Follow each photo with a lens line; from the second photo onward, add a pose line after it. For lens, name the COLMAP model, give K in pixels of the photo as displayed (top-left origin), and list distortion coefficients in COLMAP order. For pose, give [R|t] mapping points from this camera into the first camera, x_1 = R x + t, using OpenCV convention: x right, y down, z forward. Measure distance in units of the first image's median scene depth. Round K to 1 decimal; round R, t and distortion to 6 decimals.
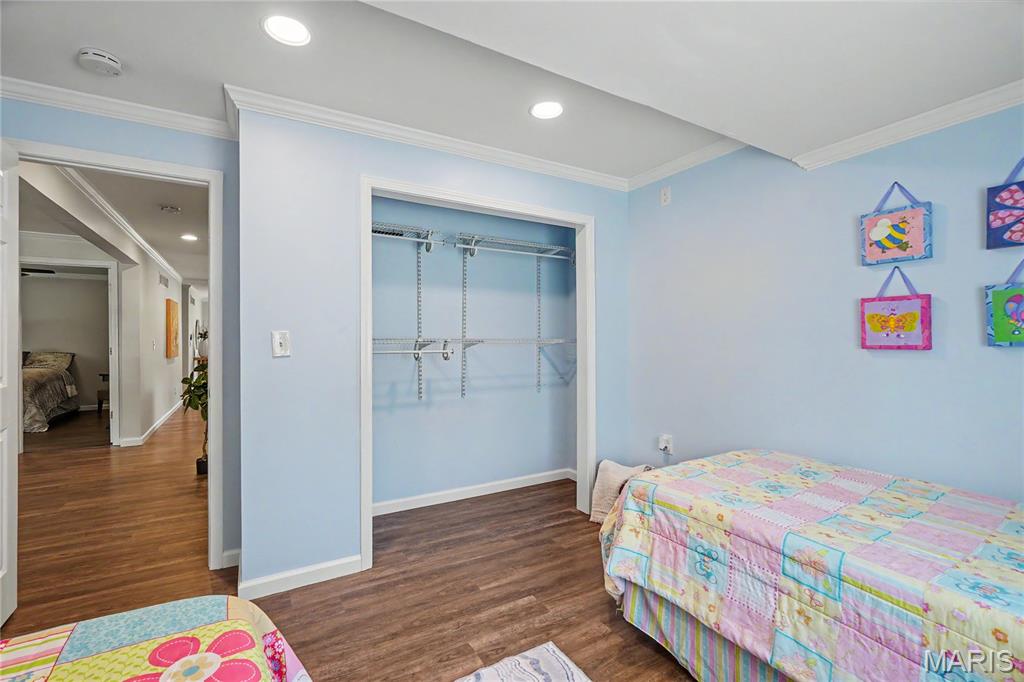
lens RADIAL K [[460.2, 0, 510.6], [0, 460.2, 341.4], [0, 0, 1]] dist [-0.001061, -0.000191]
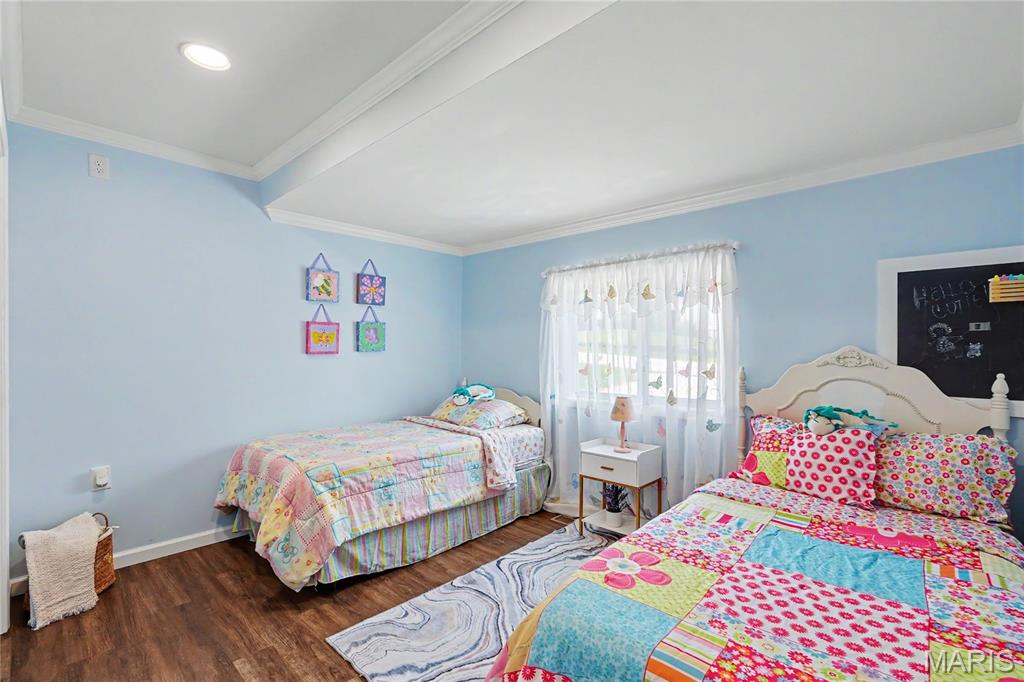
lens RADIAL K [[460.2, 0, 508.9], [0, 460.2, 344.2], [0, 0, 1]] dist [-0.001061, -0.000191]
pose [[-0.297120, 0.009230, 0.954795, -1.102770], [-0.003465, 0.999936, -0.010744, -0.002842], [-0.954834, -0.006501, -0.297069, 0.980610]]
